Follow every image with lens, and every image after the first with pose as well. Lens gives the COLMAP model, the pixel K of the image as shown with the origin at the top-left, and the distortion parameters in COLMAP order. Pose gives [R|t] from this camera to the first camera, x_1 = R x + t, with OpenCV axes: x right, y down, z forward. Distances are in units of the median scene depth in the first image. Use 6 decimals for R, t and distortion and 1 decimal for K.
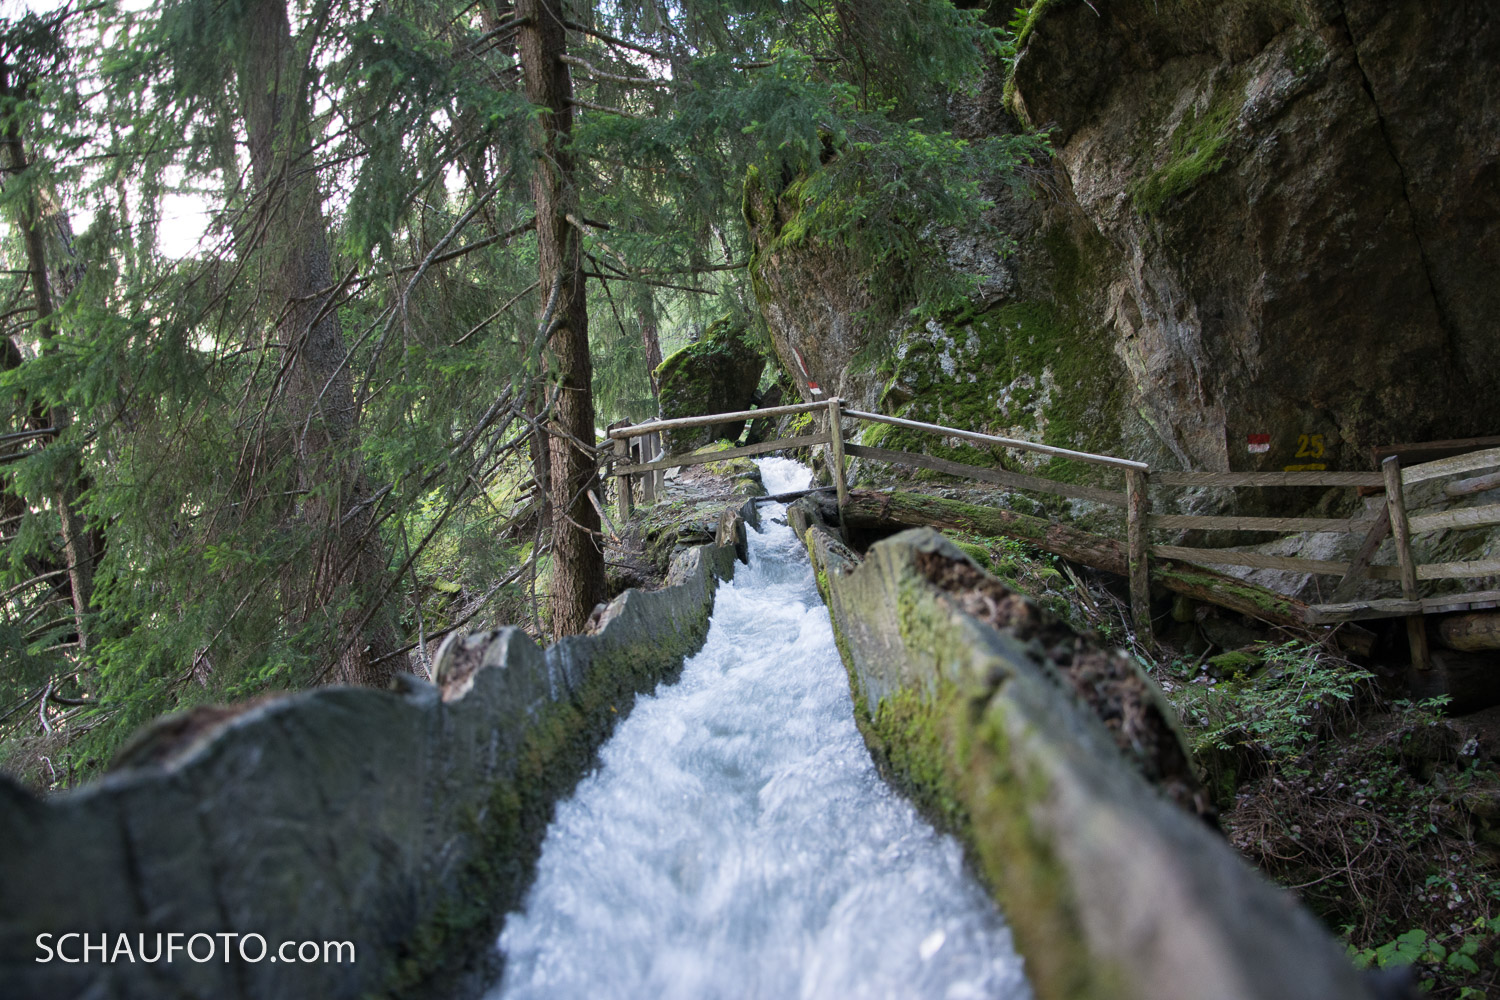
lens RADIAL K [[1429.8, 0, 749.6], [0, 1429.8, 499.0], [0, 0, 1]] dist [-0.020881, 0.000000]
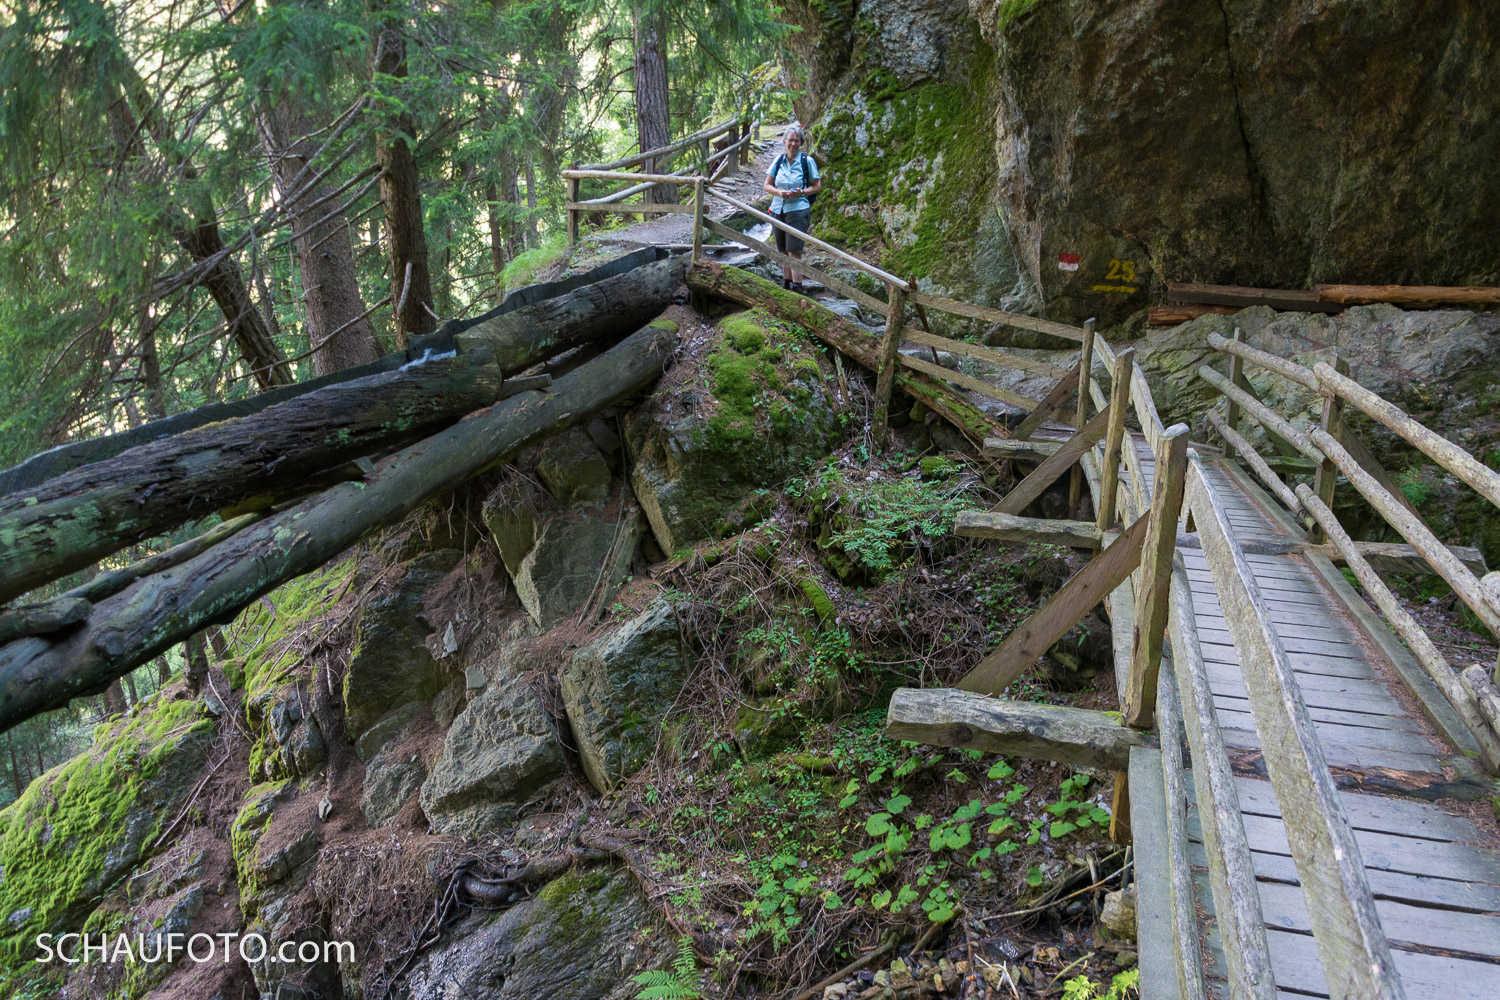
lens RADIAL K [[1170.9, 0, 750.2], [0, 1170.9, 500.2], [0, 0, 1]] dist [-0.003810, -0.002121]
pose [[0.951074, 0.187437, -0.245614, 0.378190], [-0.093685, 0.932486, 0.348845, -0.159115], [0.294418, -0.308766, 0.904423, 0.057464]]
